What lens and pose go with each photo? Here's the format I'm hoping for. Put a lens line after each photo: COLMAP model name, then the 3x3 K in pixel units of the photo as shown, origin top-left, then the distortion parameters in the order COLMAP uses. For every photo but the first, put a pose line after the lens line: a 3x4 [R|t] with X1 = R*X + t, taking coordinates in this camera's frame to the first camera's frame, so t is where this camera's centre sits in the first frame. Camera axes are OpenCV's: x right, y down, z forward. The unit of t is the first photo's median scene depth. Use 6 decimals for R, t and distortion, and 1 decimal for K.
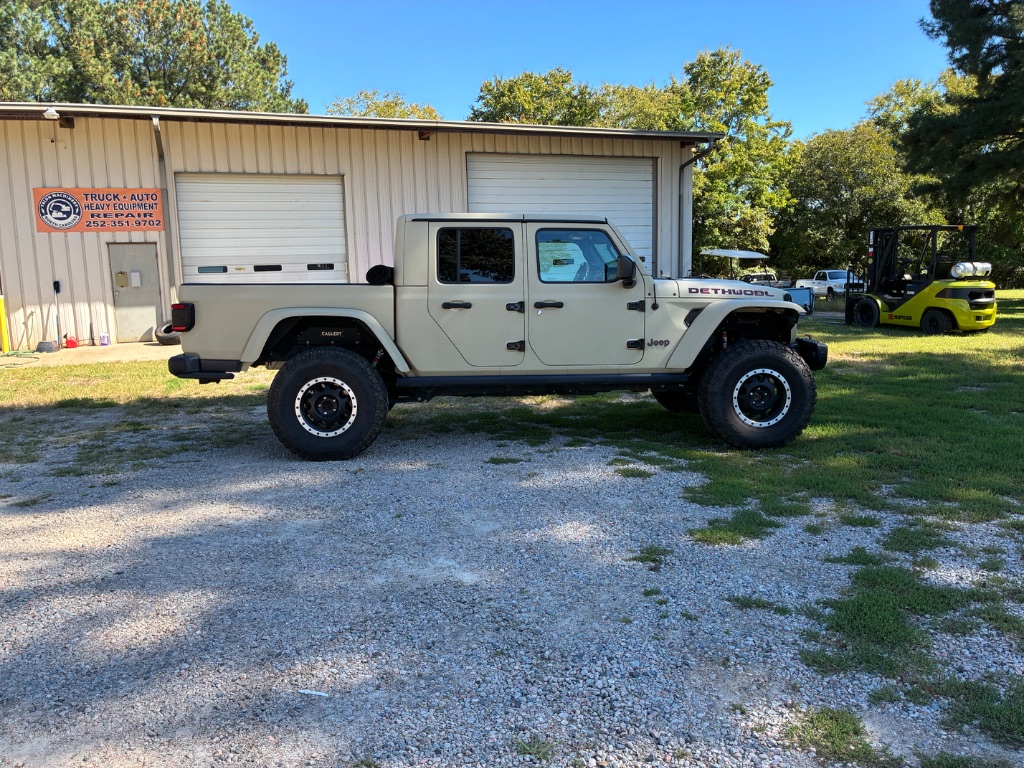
lens RADIAL K [[778.5, 0, 507.8], [0, 778.5, 383.2], [0, 0, 1]] dist [0.034455, -0.042367]
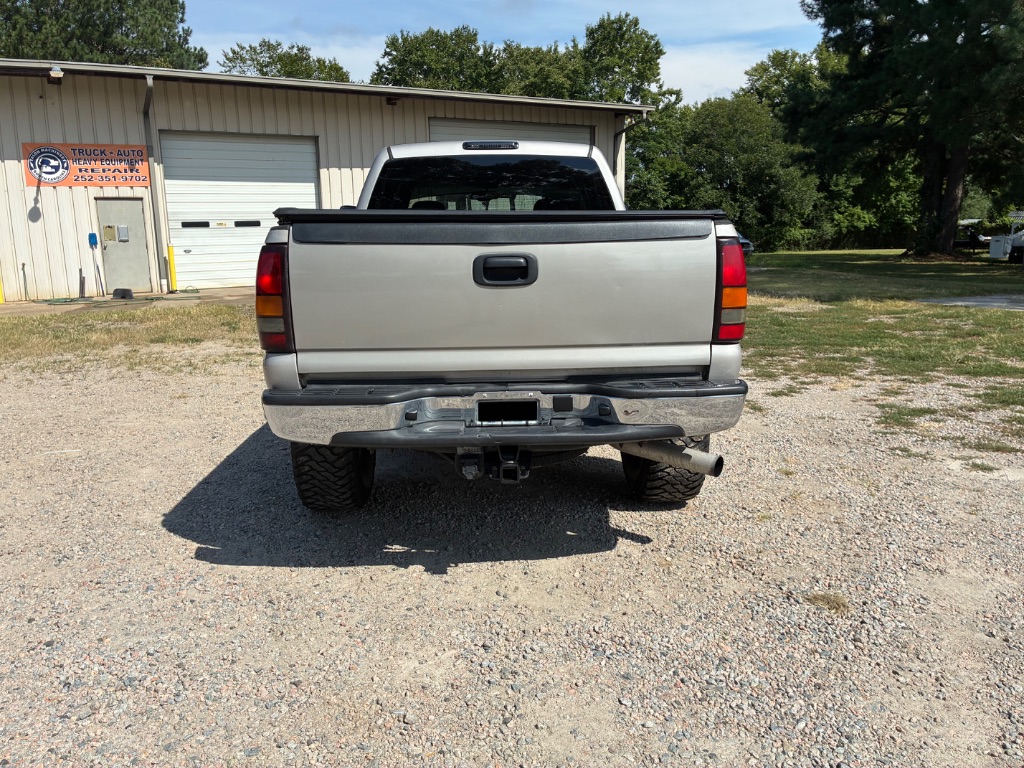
lens RADIAL K [[787.3, 0, 513.5], [0, 787.3, 379.1], [0, 0, 1]] dist [0.033010, -0.045740]
pose [[0.987870, -0.020771, 0.153891, -0.127396], [0.014125, 0.998925, 0.044157, 0.021628], [-0.154642, -0.041448, 0.987101, -0.123998]]
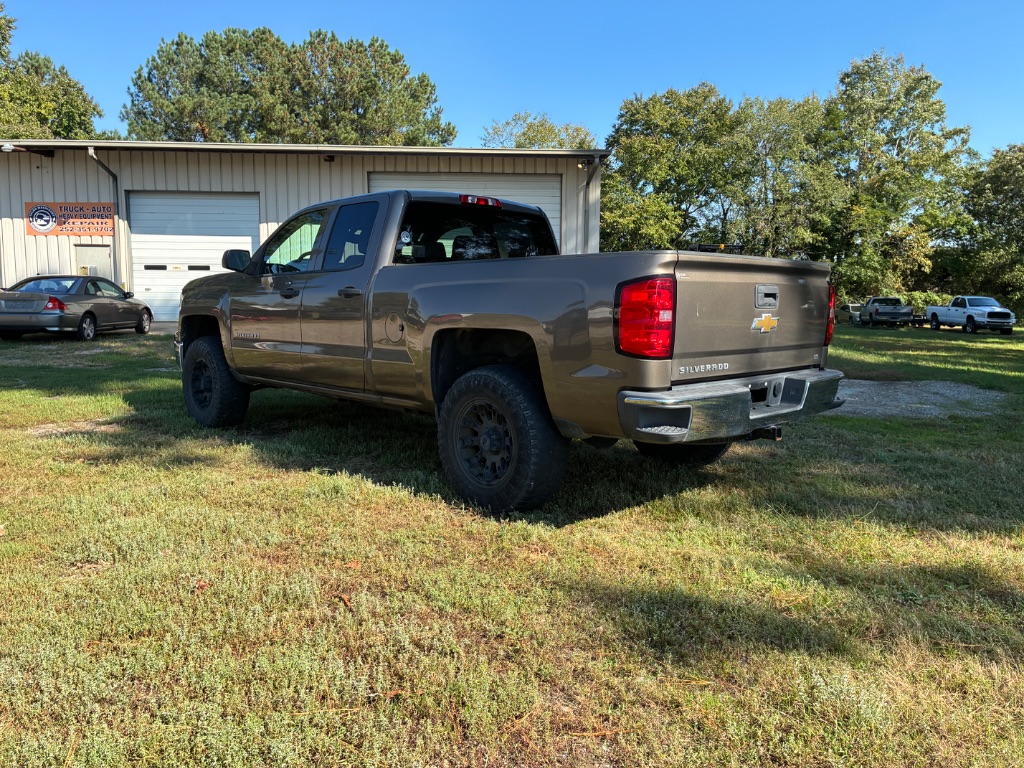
lens RADIAL K [[770.1, 0, 510.8], [0, 770.1, 383.4], [0, 0, 1]] dist [0.013595, -0.000009]
pose [[0.945248, 0.076680, -0.317218, 0.584533], [-0.081568, 0.996665, -0.002135, -0.004325], [0.315996, 0.027893, 0.948350, 0.012355]]
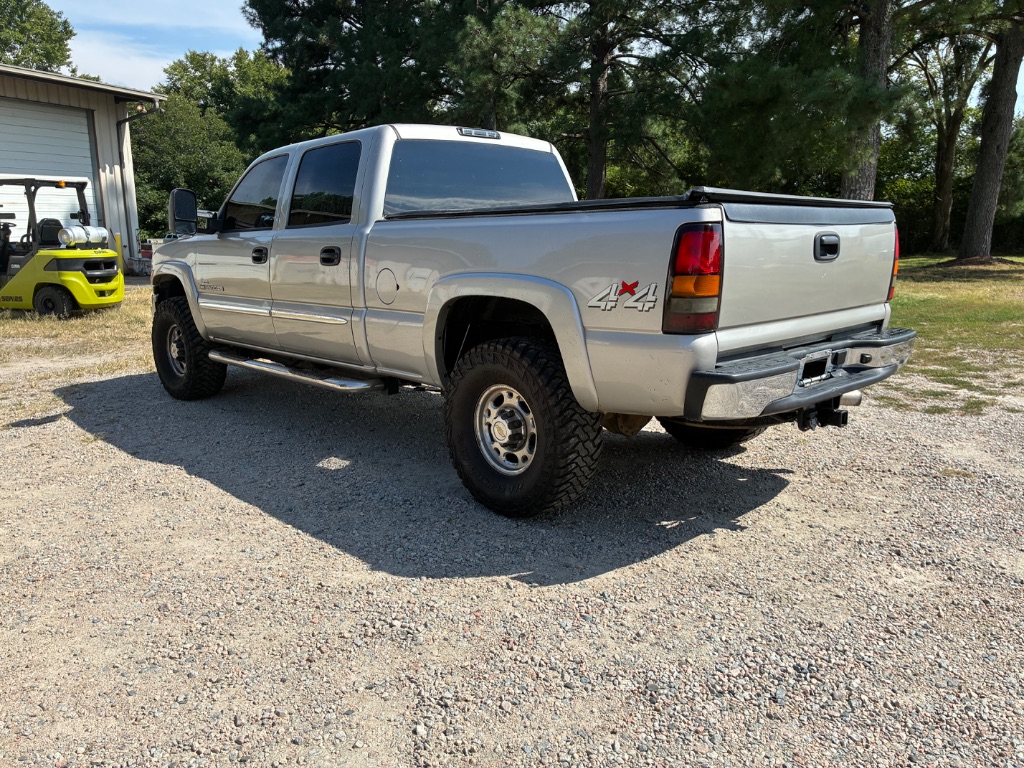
lens RADIAL K [[778.5, 0, 517.2], [0, 778.5, 382.8], [0, 0, 1]] dist [0.034455, -0.042367]
pose [[0.638755, -0.130269, 0.758302, -0.307957], [0.099168, 0.991281, 0.086759, 0.014662], [-0.762992, 0.019782, 0.646105, -0.022266]]
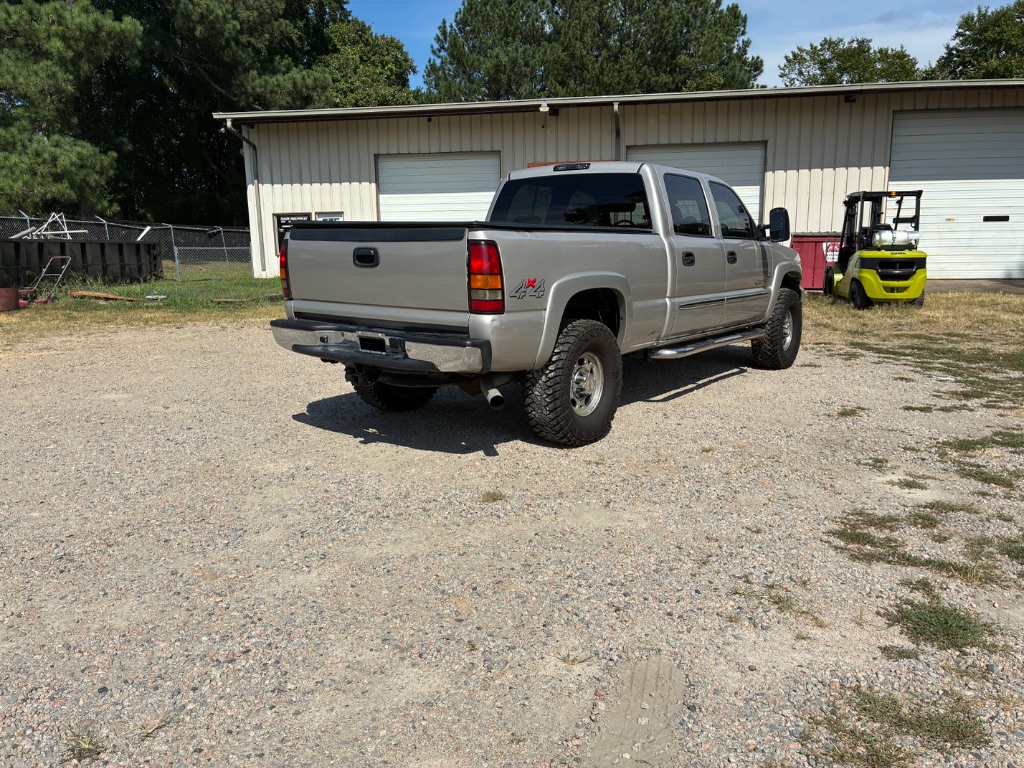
lens RADIAL K [[778.5, 0, 511.5], [0, 778.5, 387.0], [0, 0, 1]] dist [0.034455, -0.042367]
pose [[0.855526, 0.115284, -0.504762, 0.088322], [-0.084941, 0.992939, 0.082812, 0.024092], [0.510745, -0.027973, 0.859277, -0.169695]]
